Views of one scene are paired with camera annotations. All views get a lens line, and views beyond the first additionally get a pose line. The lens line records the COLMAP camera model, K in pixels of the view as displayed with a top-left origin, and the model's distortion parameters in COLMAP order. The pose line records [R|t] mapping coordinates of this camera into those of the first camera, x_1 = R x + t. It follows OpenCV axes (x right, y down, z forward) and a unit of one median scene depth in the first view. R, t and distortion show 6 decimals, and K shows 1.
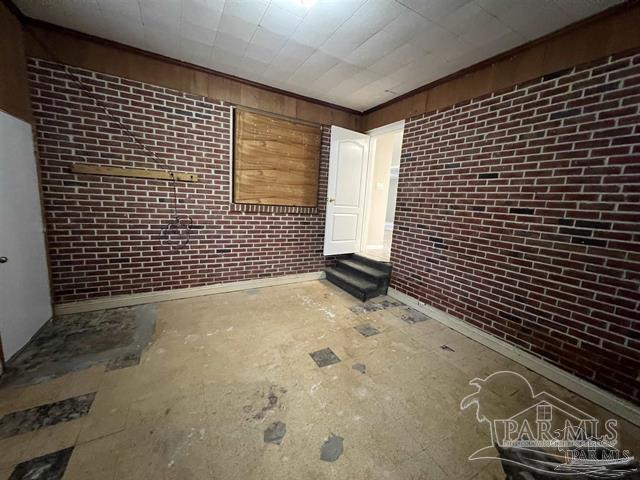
lens RADIAL K [[256.4, 0, 320.6], [0, 256.4, 240.3], [0, 0, 1]] dist [-0.001621, 0.000454]
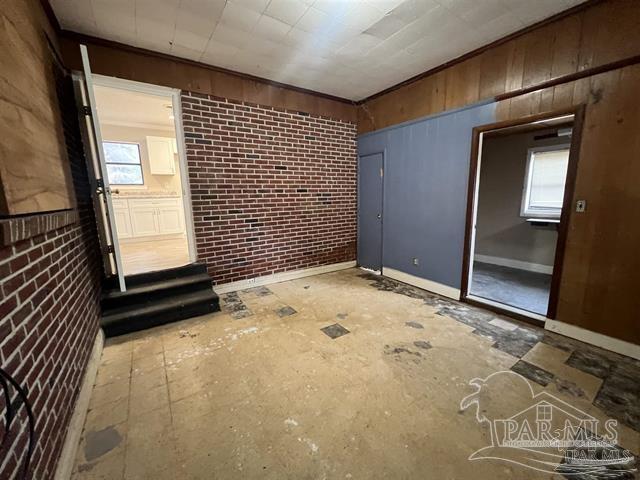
lens RADIAL K [[256.4, 0, 320.6], [0, 256.4, 240.3], [0, 0, 1]] dist [-0.001621, 0.000454]
pose [[-0.098766, -0.232825, 0.967491, -0.738967], [0.168143, 0.954360, 0.246830, -0.155727], [-0.980802, 0.187056, -0.055110, 0.807367]]
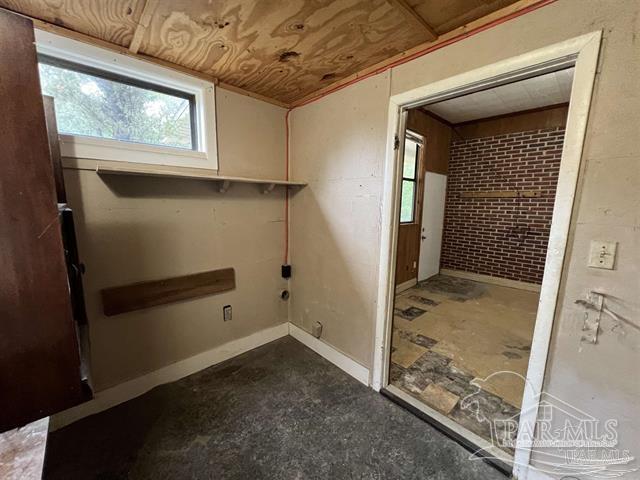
lens RADIAL K [[256.4, 0, 320.6], [0, 256.4, 240.3], [0, 0, 1]] dist [-0.001621, 0.000454]
pose [[0.236974, 0.089412, -0.967393, 0.521766], [-0.149959, 0.987189, 0.054508, 0.074040], [0.959873, 0.132153, 0.247346, -0.318707]]
